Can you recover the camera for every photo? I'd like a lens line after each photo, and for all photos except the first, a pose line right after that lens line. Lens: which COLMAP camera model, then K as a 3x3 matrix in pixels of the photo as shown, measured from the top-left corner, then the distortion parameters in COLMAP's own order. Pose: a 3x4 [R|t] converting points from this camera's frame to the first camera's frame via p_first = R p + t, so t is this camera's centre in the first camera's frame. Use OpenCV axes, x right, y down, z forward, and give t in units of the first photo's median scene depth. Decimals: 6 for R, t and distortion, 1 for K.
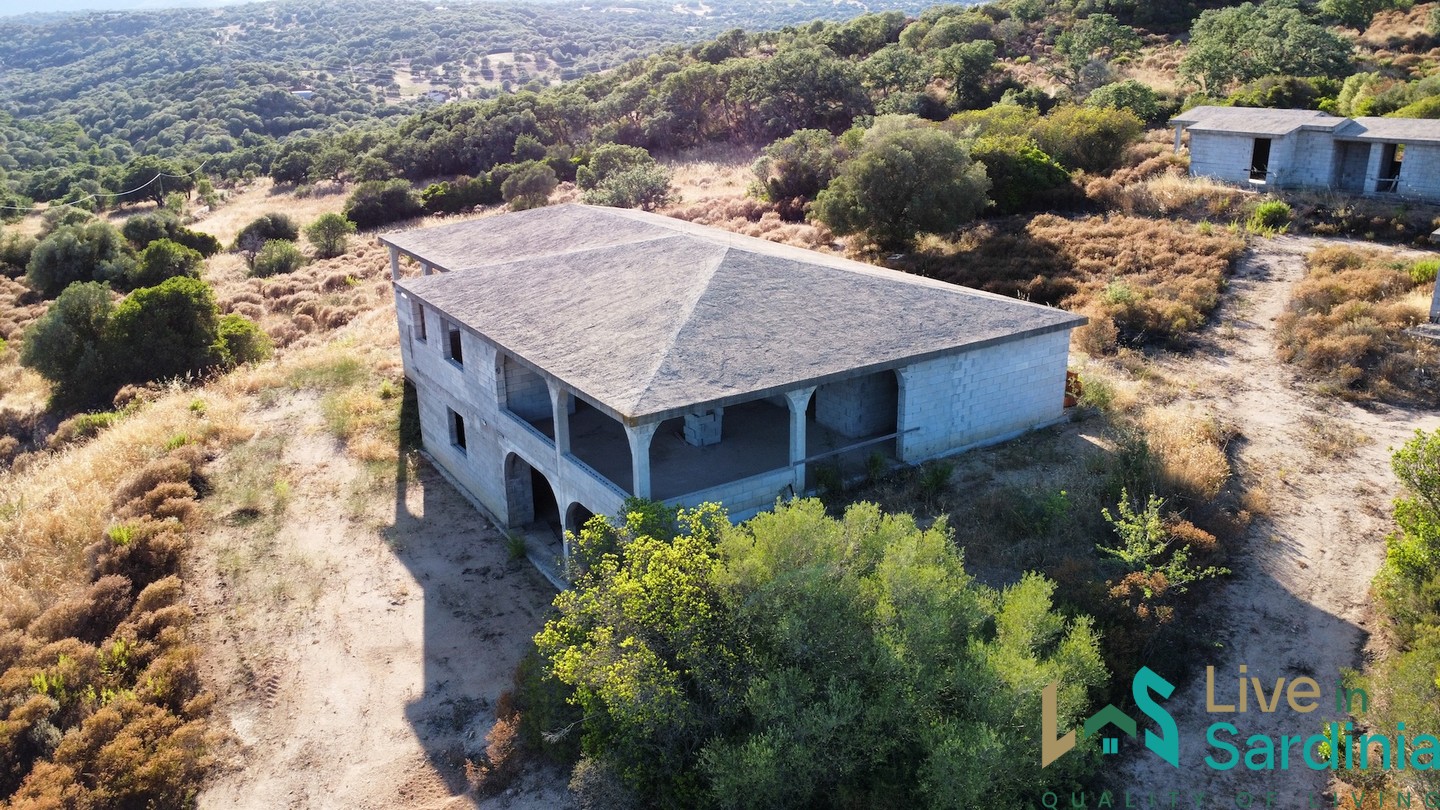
lens RADIAL K [[1043.3, 0, 718.7], [0, 1043.3, 408.9], [0, 0, 1]] dist [-0.033832, 0.000886]
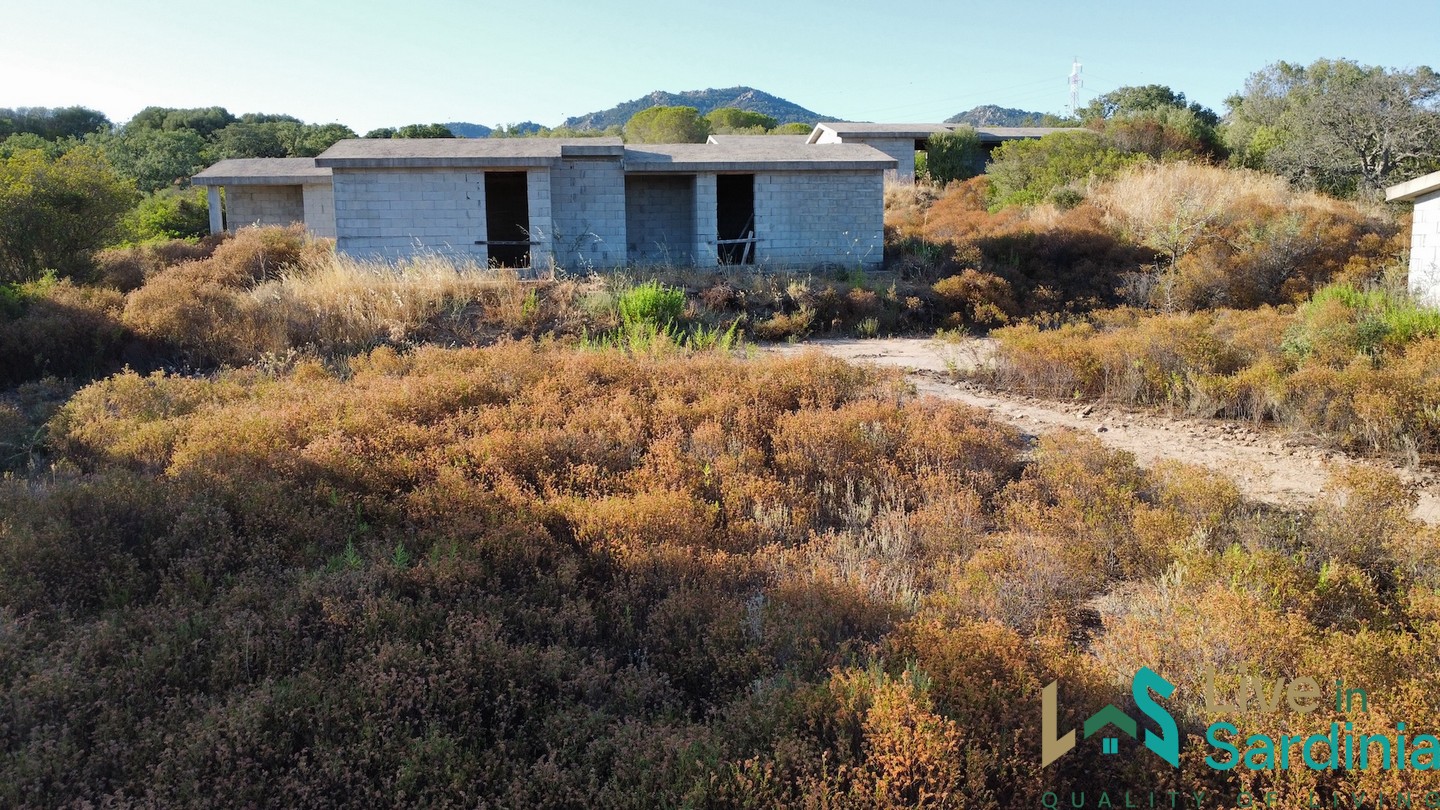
lens RADIAL K [[1043.3, 0, 722.9], [0, 1043.3, 400.9], [0, 0, 1]] dist [-0.033832, 0.000886]
pose [[0.433650, -0.118964, 0.893194, 0.170205], [0.302560, 0.952921, -0.019976, -0.147014], [-0.848767, 0.278908, 0.449228, 0.852729]]
